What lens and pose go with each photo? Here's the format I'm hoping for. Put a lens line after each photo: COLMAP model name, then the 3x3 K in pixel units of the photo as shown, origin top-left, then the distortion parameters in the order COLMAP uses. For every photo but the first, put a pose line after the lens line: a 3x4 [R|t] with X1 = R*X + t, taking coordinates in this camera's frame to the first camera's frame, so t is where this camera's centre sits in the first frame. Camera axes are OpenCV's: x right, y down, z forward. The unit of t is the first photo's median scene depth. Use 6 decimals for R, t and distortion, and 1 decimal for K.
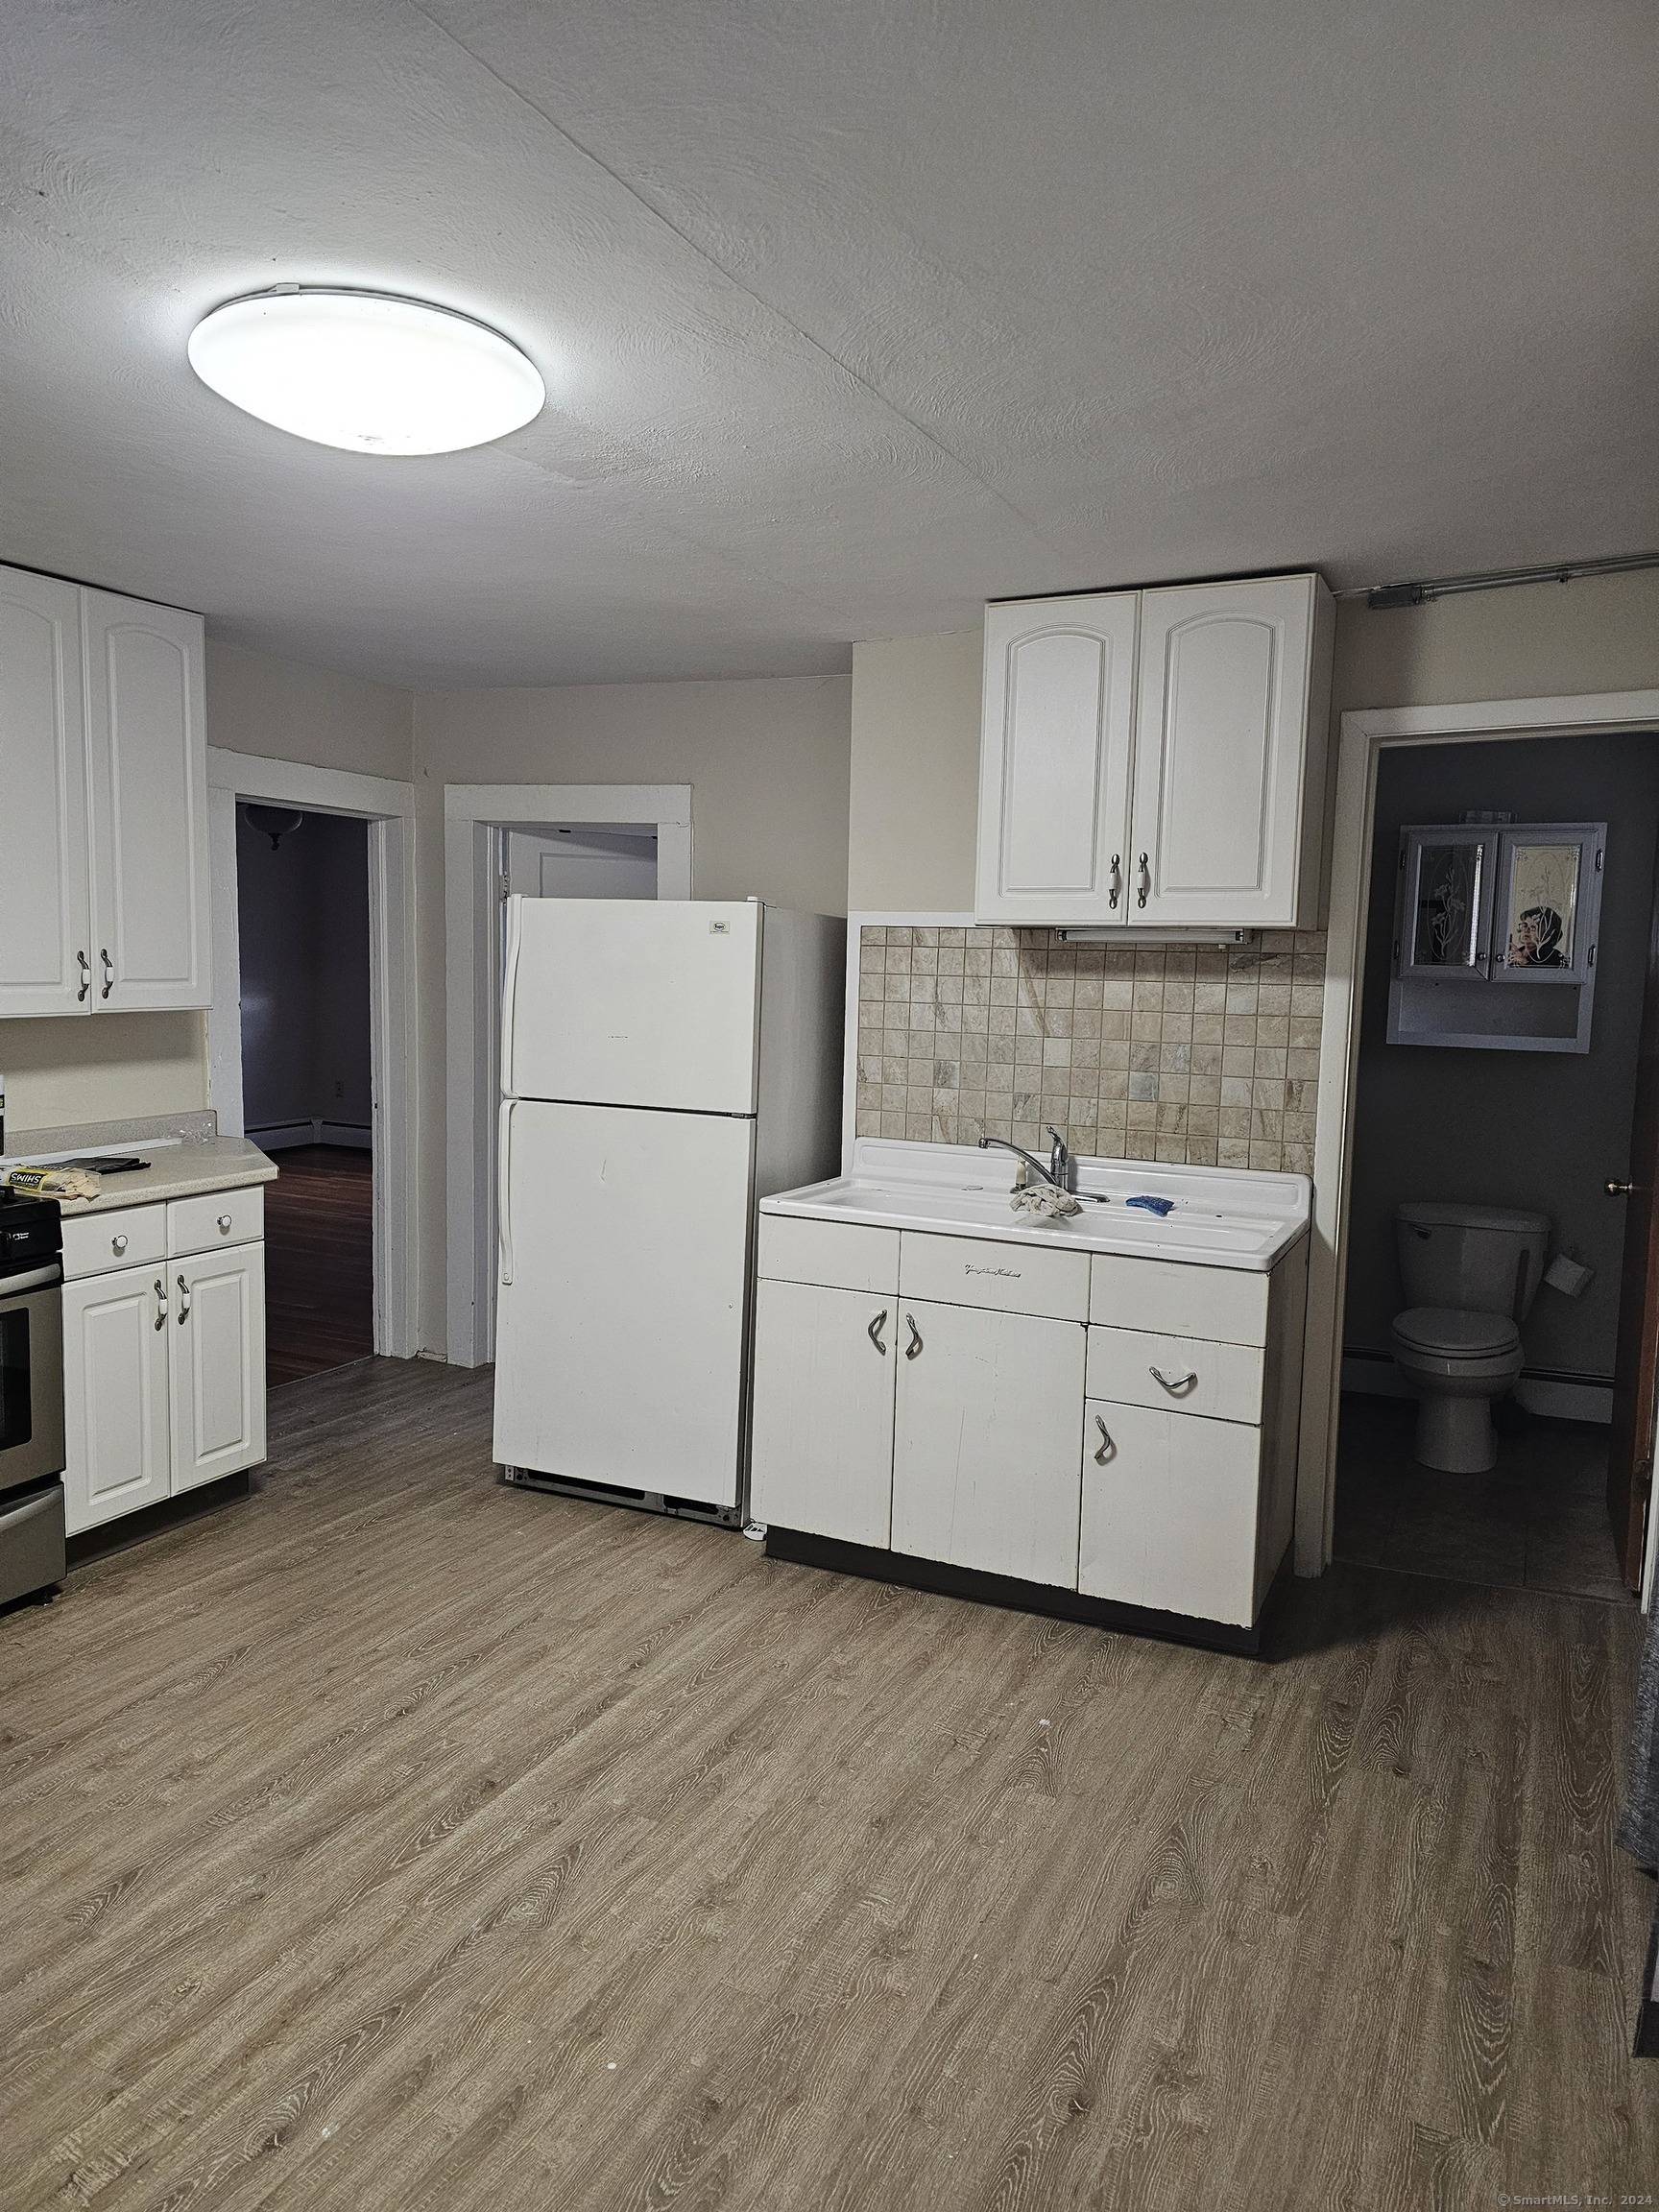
lens RADIAL K [[1479.2, 0, 833.5], [0, 1479.2, 1094.1], [0, 0, 1]] dist [0.032356, -0.042916]
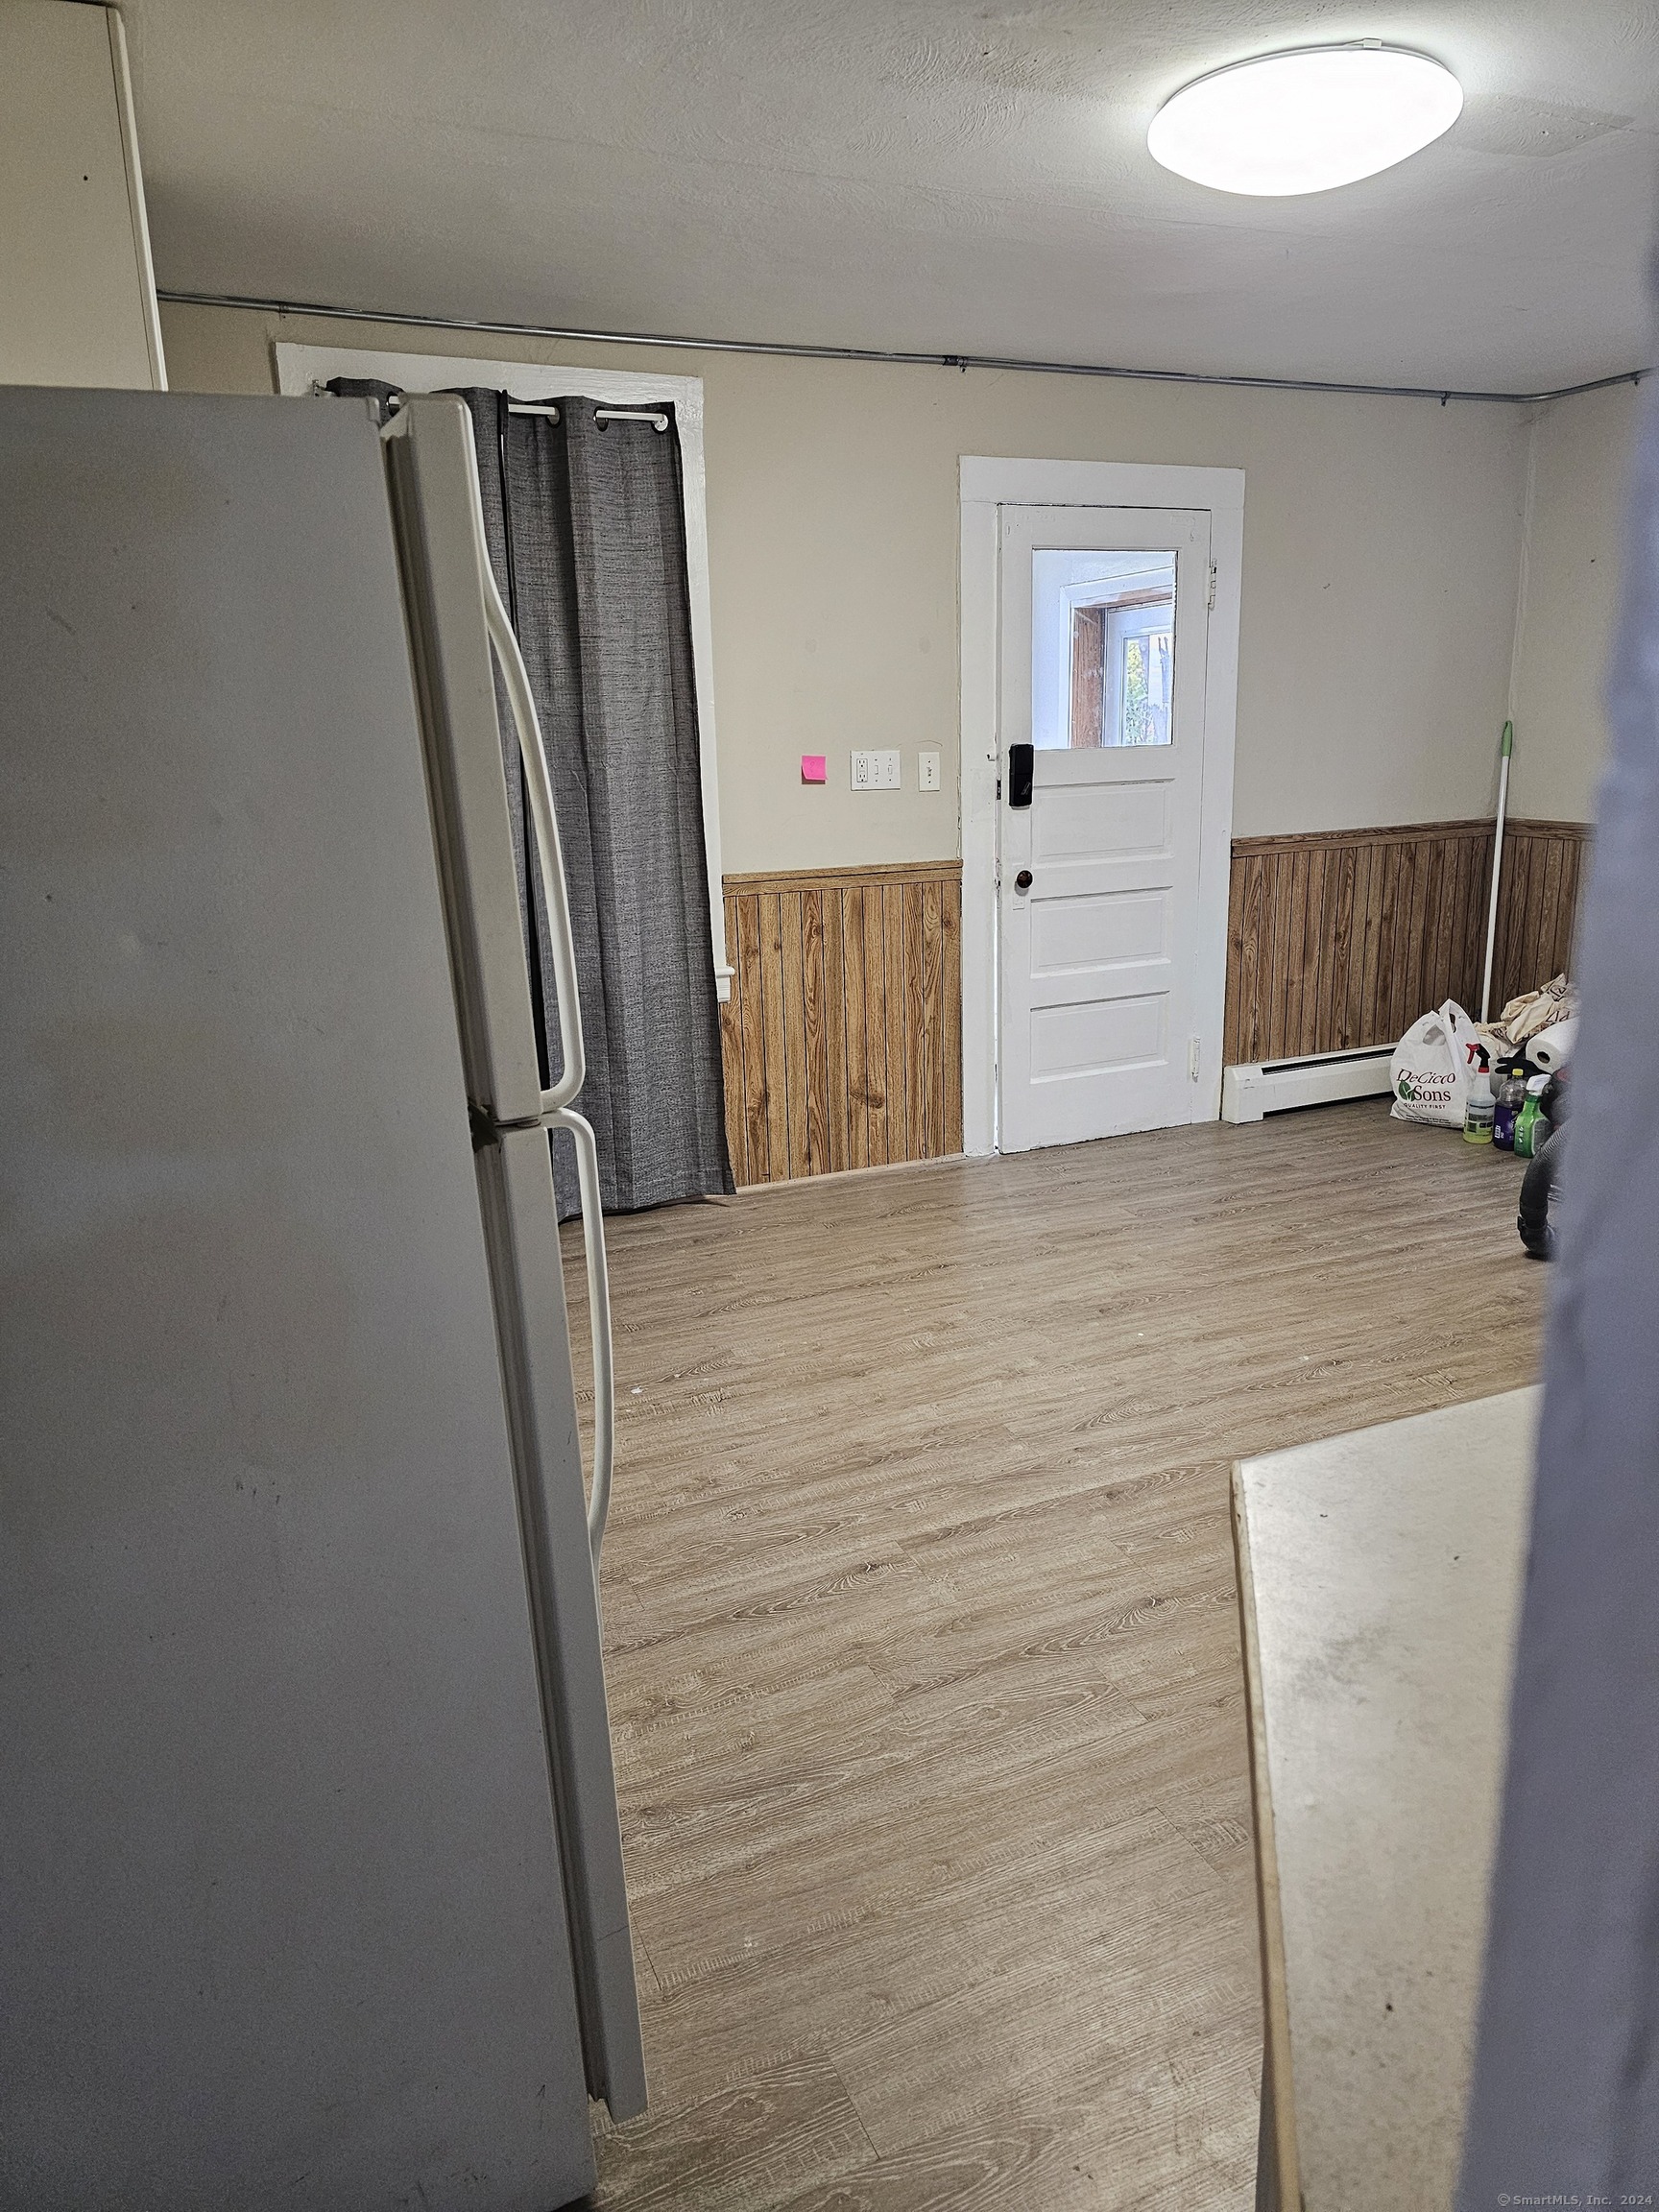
lens RADIAL K [[1479.2, 0, 828.6], [0, 1479.2, 1105.0], [0, 0, 1]] dist [0.032356, -0.042916]
pose [[-0.754635, -0.163225, 0.635518, -0.622592], [0.080098, 0.938404, 0.336128, -0.135349], [-0.651238, 0.304558, -0.695079, 1.582800]]
